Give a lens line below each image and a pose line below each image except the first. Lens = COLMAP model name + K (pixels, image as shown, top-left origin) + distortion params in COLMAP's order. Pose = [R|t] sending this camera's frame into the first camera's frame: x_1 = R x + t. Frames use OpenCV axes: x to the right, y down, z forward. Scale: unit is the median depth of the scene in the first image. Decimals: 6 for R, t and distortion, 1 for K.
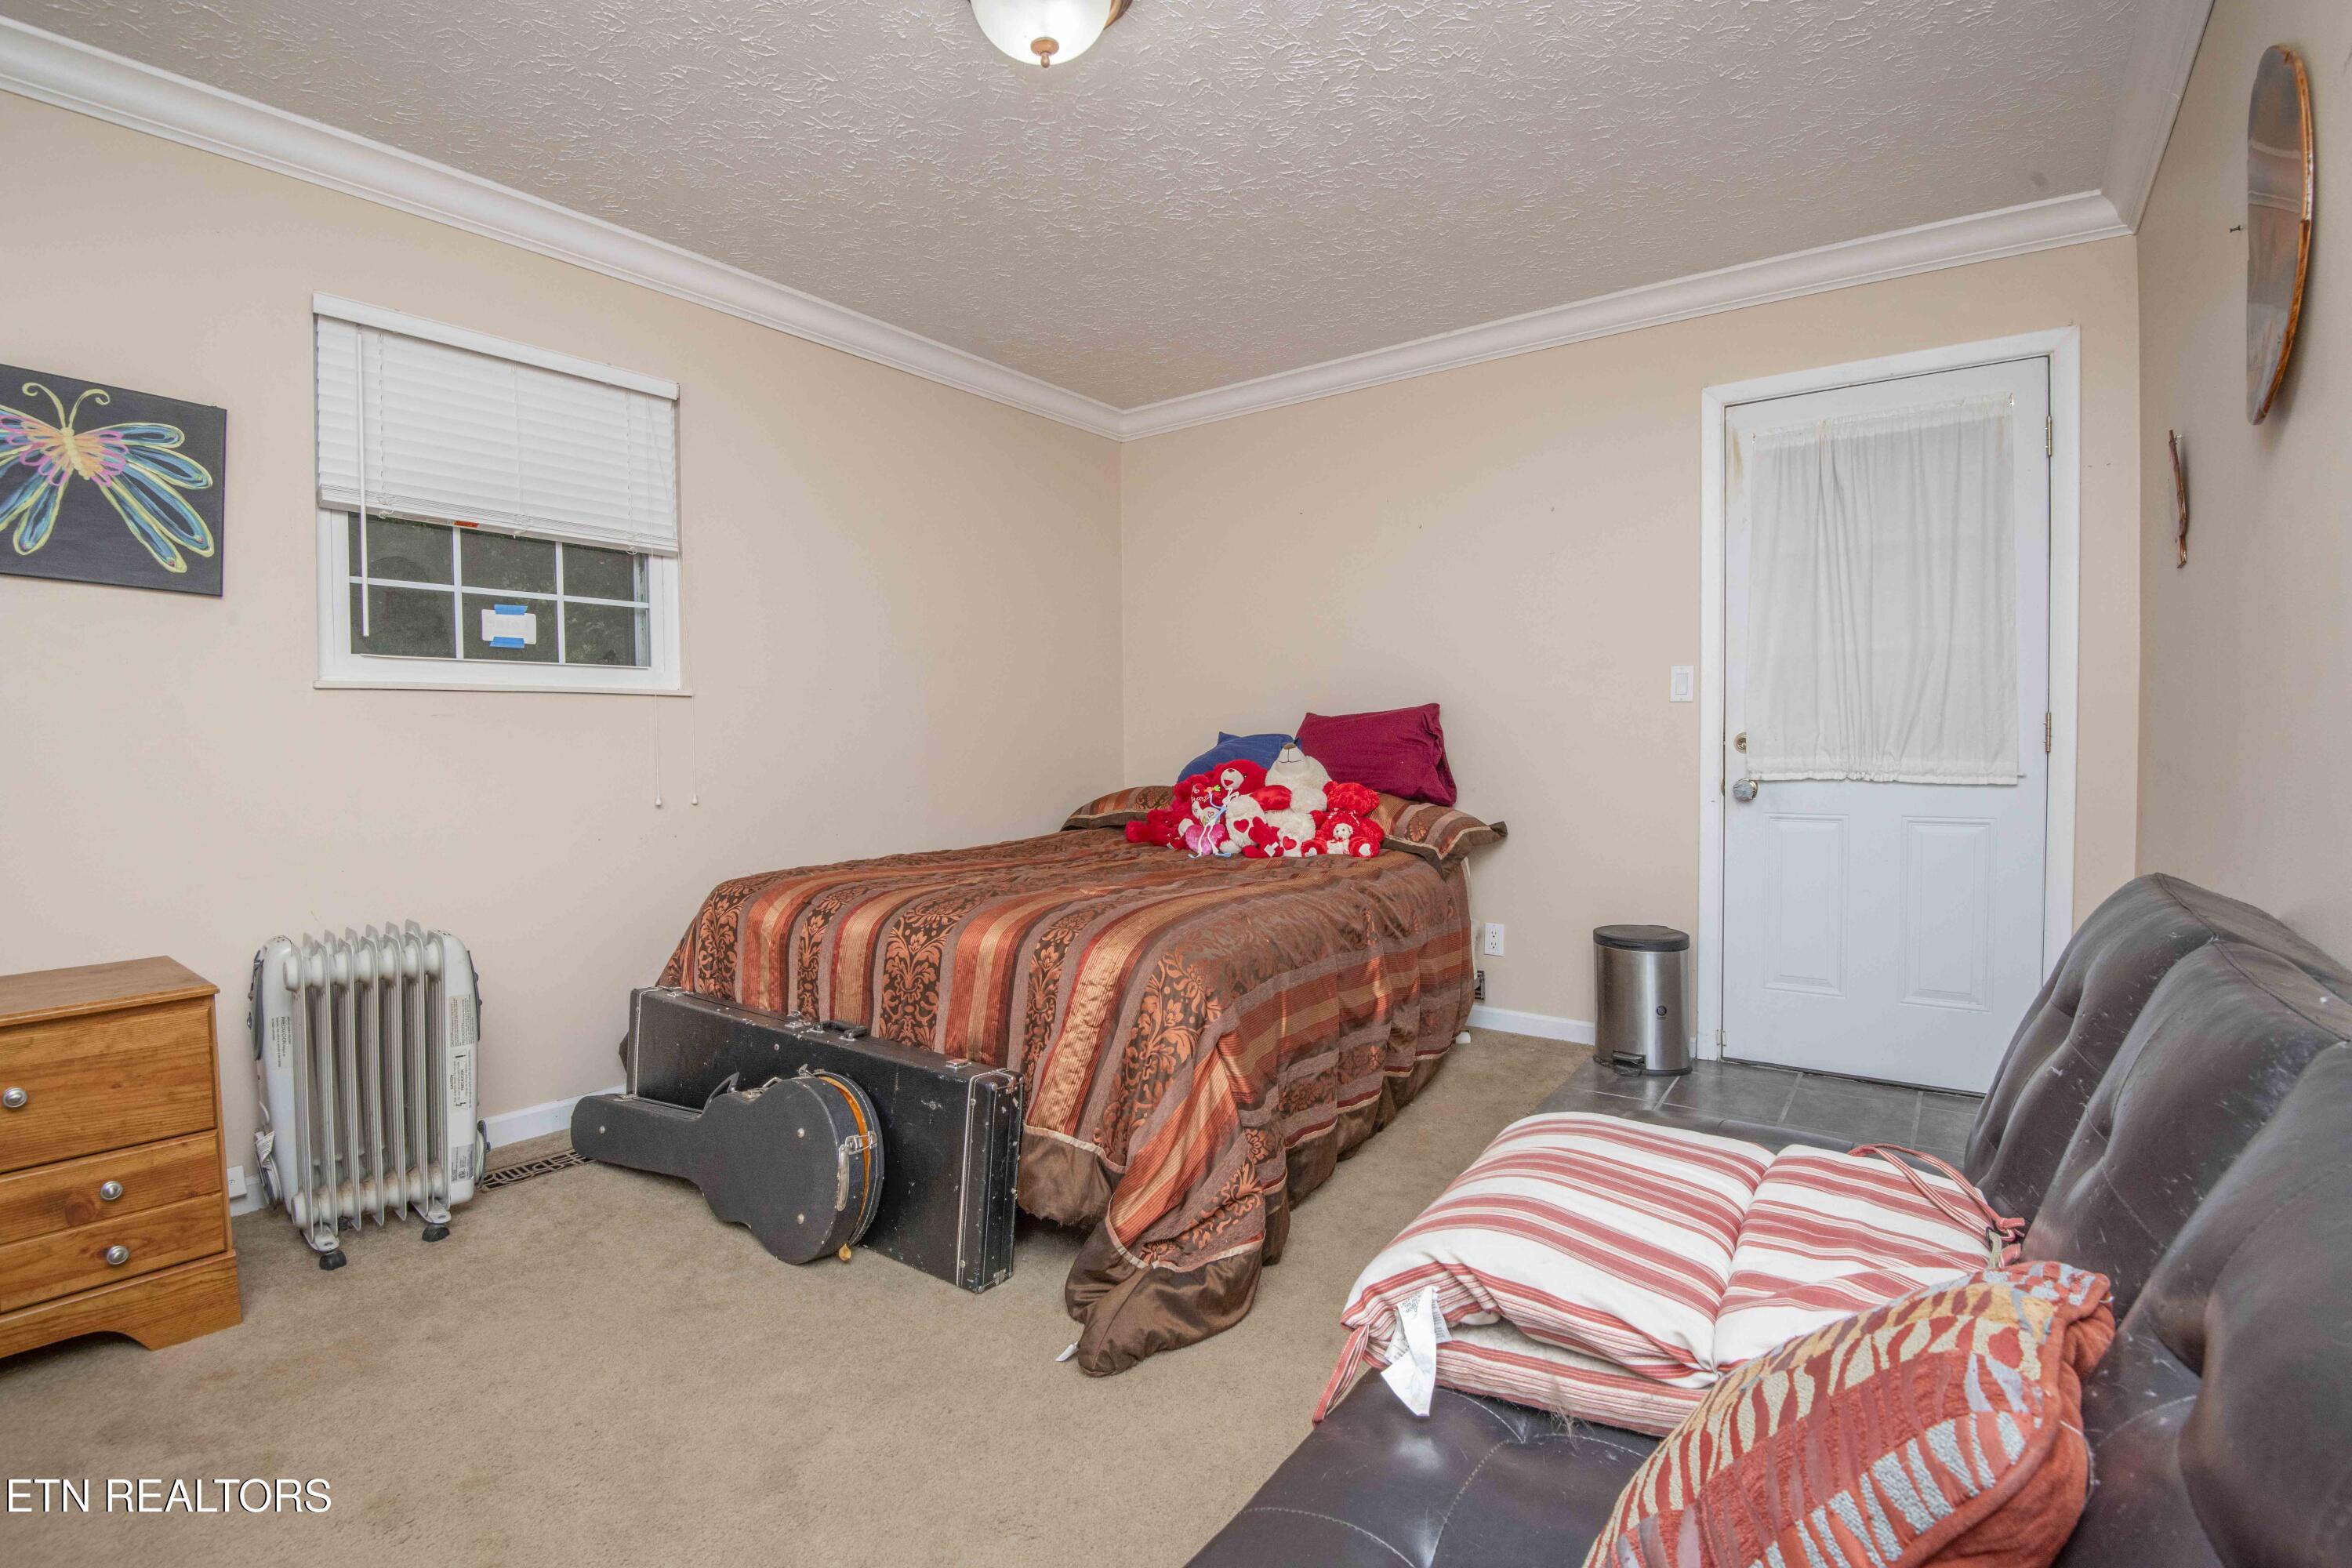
lens RADIAL K [[1084.8, 0, 1181.2], [0, 1084.8, 787.0], [0, 0, 1]] dist [-0.013274, -0.019068]
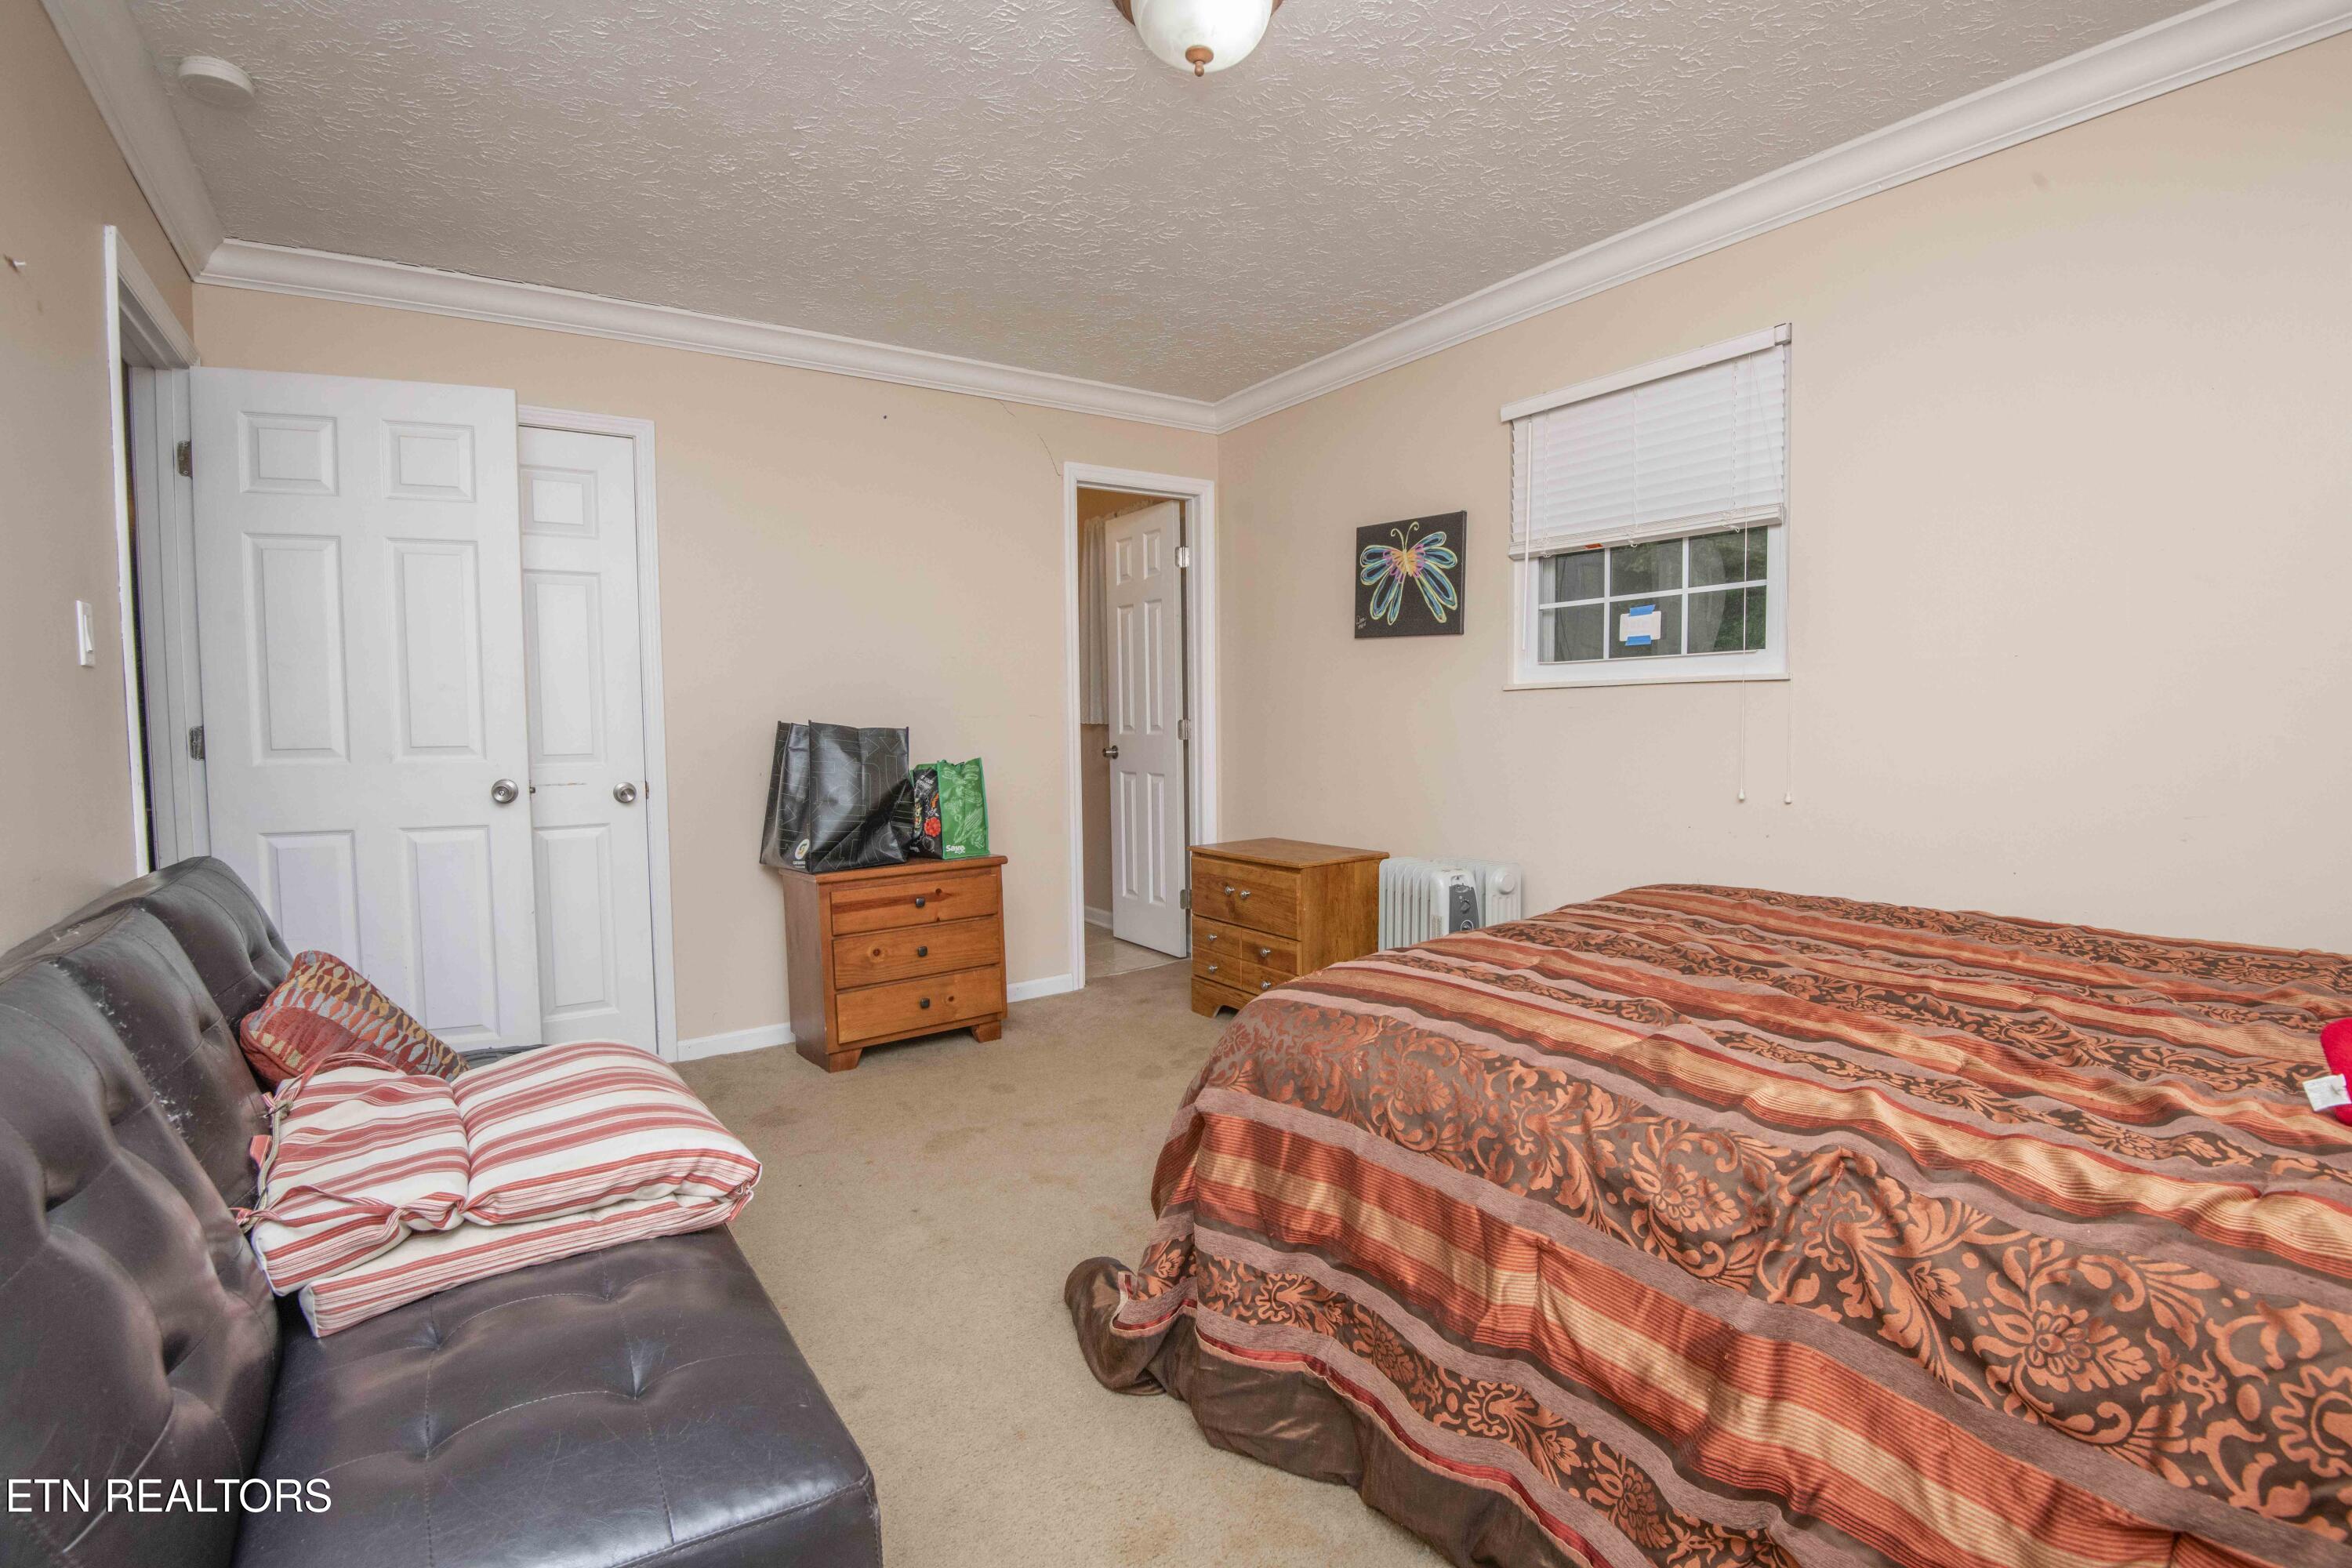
lens RADIAL K [[1084.8, 0, 1181.2], [0, 1084.8, 787.0], [0, 0, 1]] dist [-0.013274, -0.019068]
pose [[-0.323871, 0.079891, -0.942722, 0.664482], [-0.018528, 0.995702, 0.090746, -0.083241], [0.945920, 0.046857, -0.320999, 1.009699]]
